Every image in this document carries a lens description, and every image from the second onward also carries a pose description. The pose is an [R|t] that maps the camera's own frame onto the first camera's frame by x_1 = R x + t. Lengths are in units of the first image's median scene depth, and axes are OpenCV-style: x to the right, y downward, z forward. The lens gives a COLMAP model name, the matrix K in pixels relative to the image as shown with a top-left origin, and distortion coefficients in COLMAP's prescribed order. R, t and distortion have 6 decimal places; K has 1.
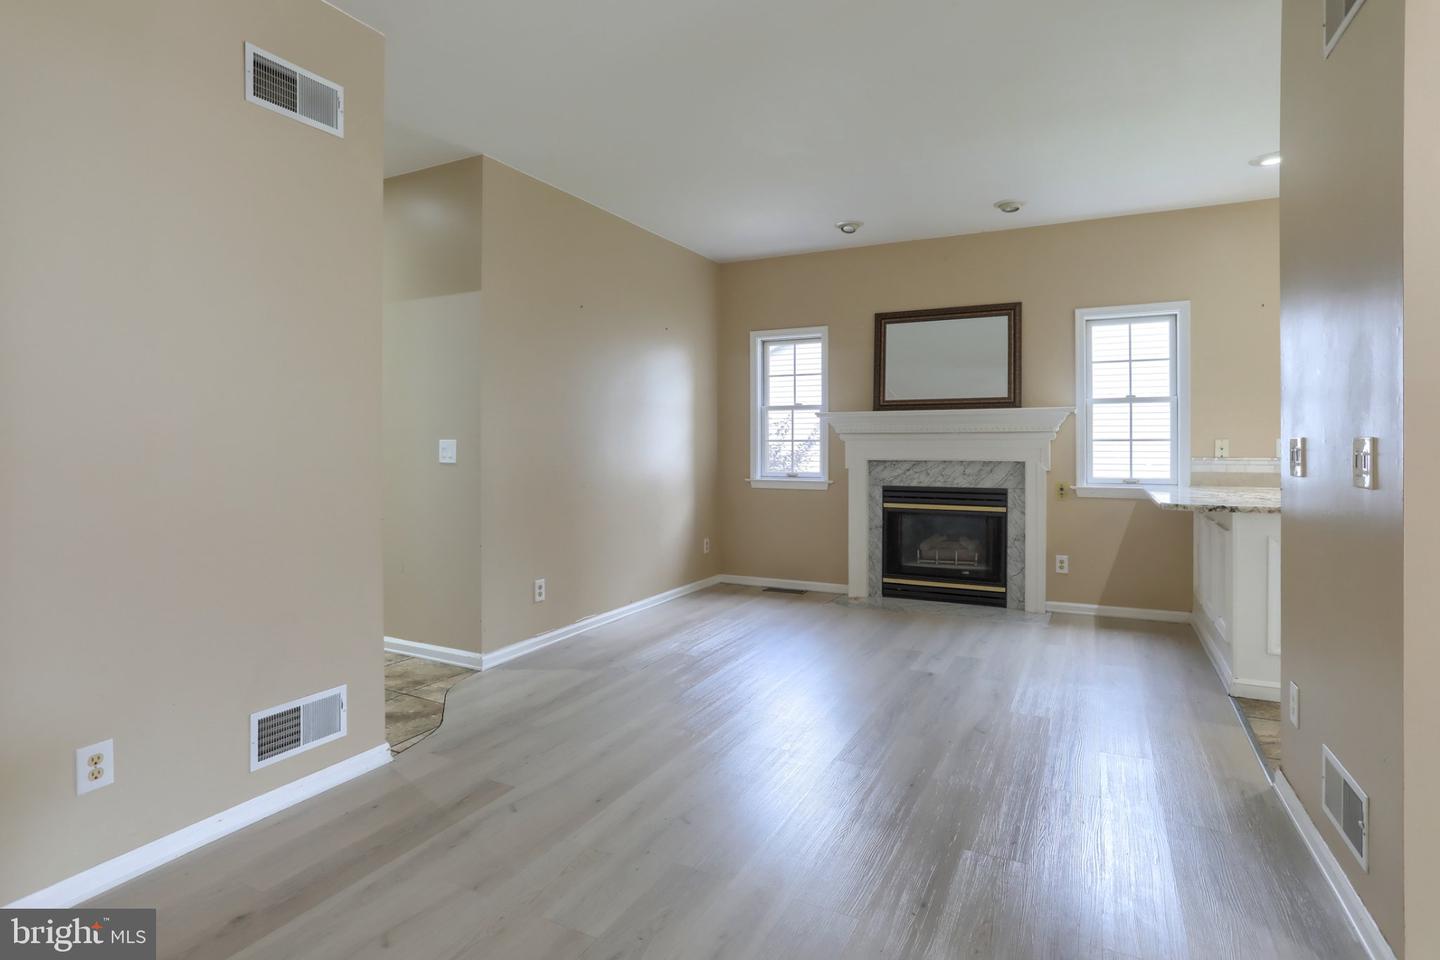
lens RADIAL K [[725.5, 0, 723.9], [0, 725.5, 469.5], [0, 0, 1]] dist [-0.003137, -0.000232]
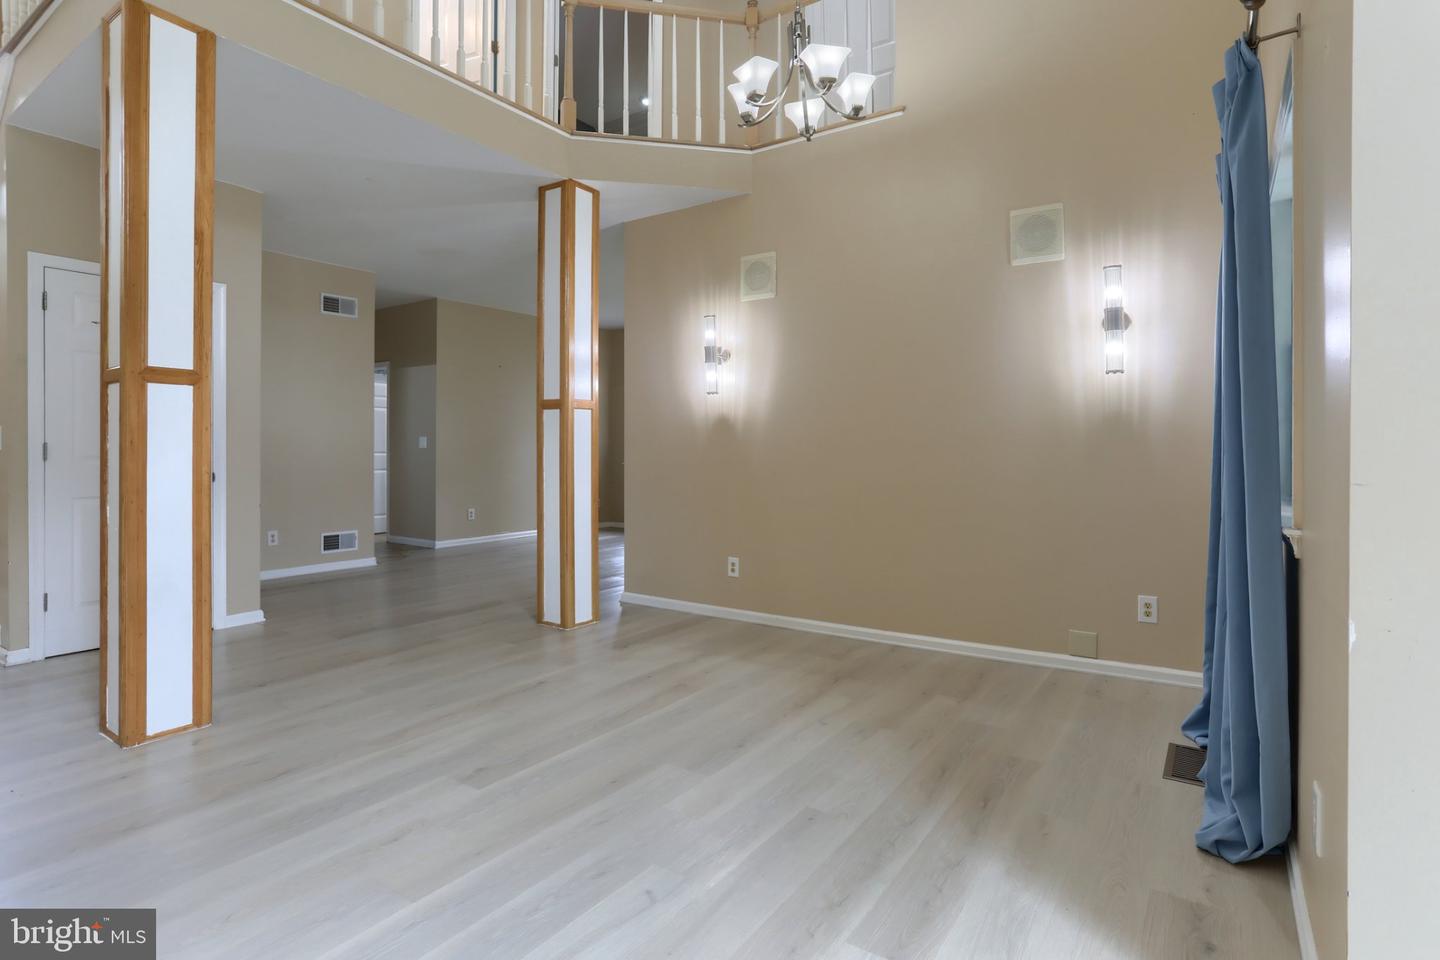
lens RADIAL K [[725.5, 0, 718.8], [0, 725.5, 467.4], [0, 0, 1]] dist [-0.003137, -0.000232]
pose [[0.990991, -0.002167, -0.133913, 1.098196], [0.001392, 0.999982, -0.005886, 0.087739], [0.133924, 0.005646, 0.990976, -1.386420]]
